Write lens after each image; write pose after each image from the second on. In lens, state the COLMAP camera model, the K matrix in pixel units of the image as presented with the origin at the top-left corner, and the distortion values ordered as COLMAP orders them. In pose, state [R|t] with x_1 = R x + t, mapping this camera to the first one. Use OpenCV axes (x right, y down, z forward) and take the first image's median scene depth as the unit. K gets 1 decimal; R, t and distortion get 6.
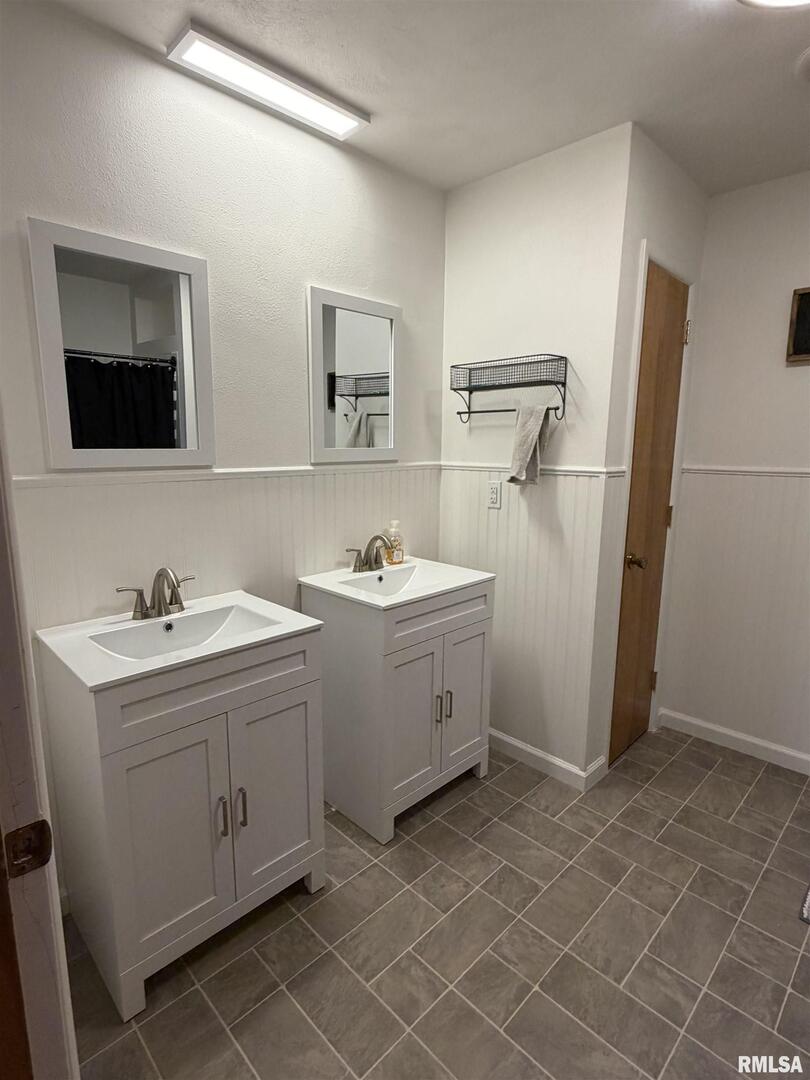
lens RADIAL K [[557.0, 0, 402.2], [0, 557.0, 532.7], [0, 0, 1]] dist [0.000199, 0.000625]
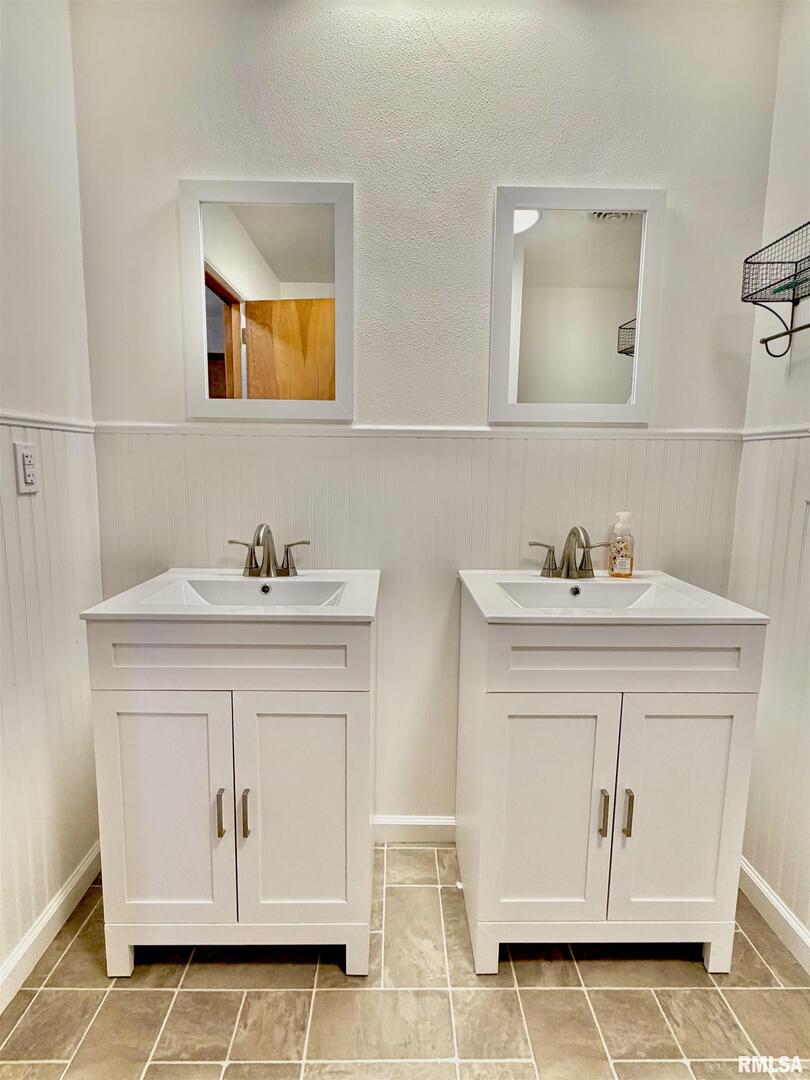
lens RADIAL K [[557.0, 0, 402.2], [0, 557.0, 532.7], [0, 0, 1]] dist [0.000199, 0.000625]
pose [[0.720578, 0.090182, -0.687484, 0.287069], [-0.118380, 0.992949, 0.006173, 0.033997], [0.683193, 0.076936, 0.726173, 0.370398]]
